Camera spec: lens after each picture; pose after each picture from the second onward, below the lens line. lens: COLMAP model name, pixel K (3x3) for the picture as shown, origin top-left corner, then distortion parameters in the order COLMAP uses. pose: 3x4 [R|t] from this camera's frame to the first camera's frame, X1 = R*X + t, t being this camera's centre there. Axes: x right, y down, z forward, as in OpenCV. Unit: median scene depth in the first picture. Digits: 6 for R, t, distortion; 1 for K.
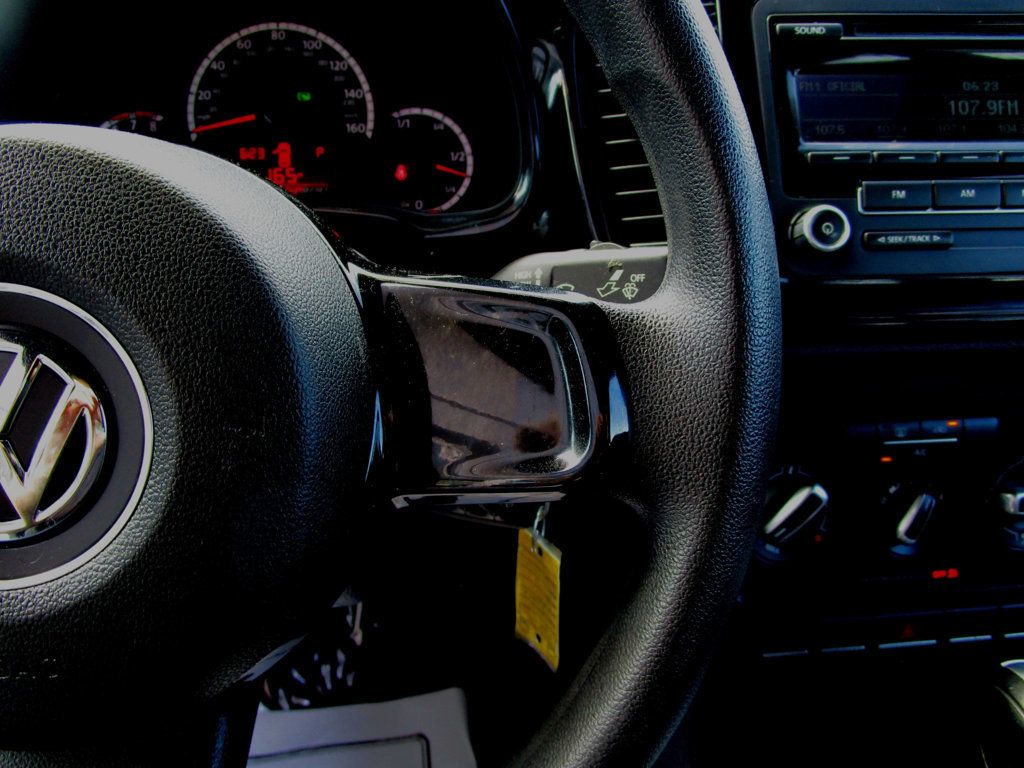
lens RADIAL K [[696.3, 0, 511.7], [0, 696.3, 389.4], [0, 0, 1]] dist [-0.041142, 0.005781]
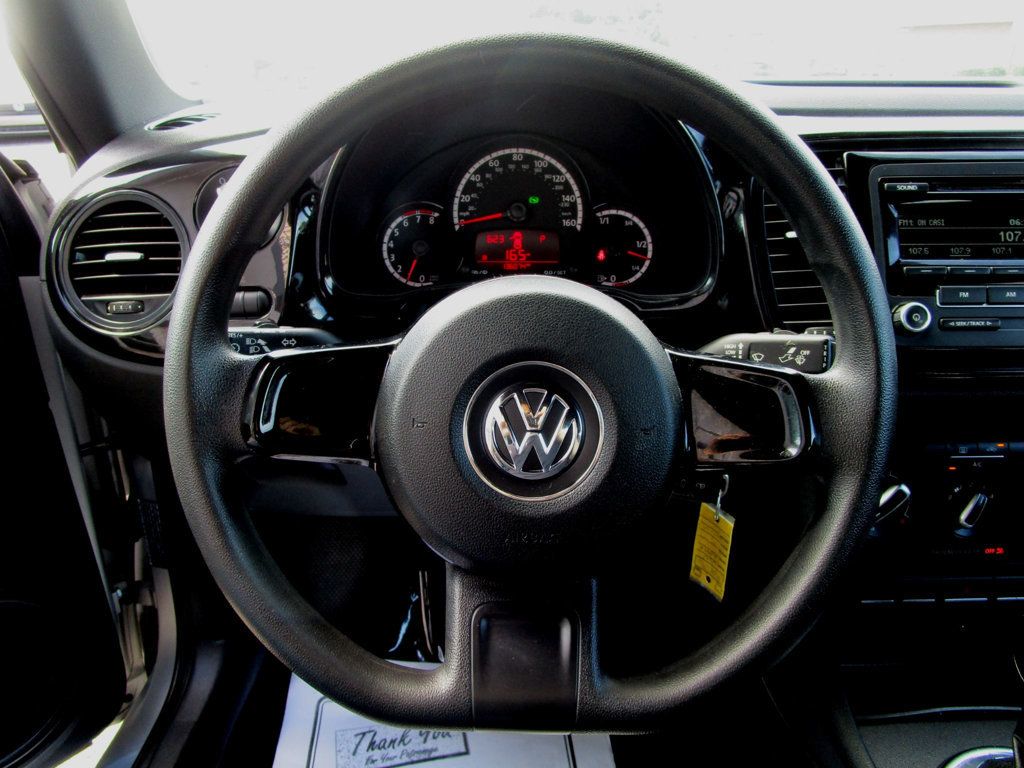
lens RADIAL K [[705.9, 0, 510.1], [0, 705.9, 386.1], [0, 0, 1]] dist [-0.037136, 0.008417]
pose [[0.997024, 0.029243, -0.071336, -0.239409], [-0.030894, 0.999277, -0.022163, -0.008693], [0.070637, 0.024301, 0.997206, -0.447336]]
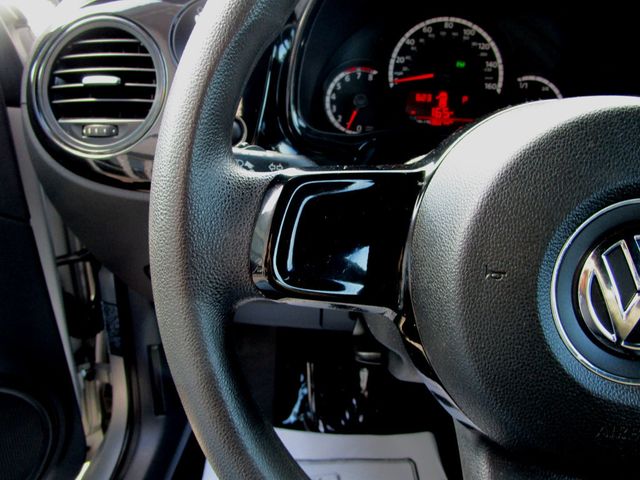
lens RADIAL K [[428.2, 0, 309.1], [0, 428.2, 238.2], [0, 0, 1]] dist [-0.031006, 0.003661]
pose [[0.991074, 0.086205, -0.101693, -0.523471], [-0.085953, 0.996276, 0.006863, 0.001139], [0.101906, 0.001939, 0.994792, -0.017670]]
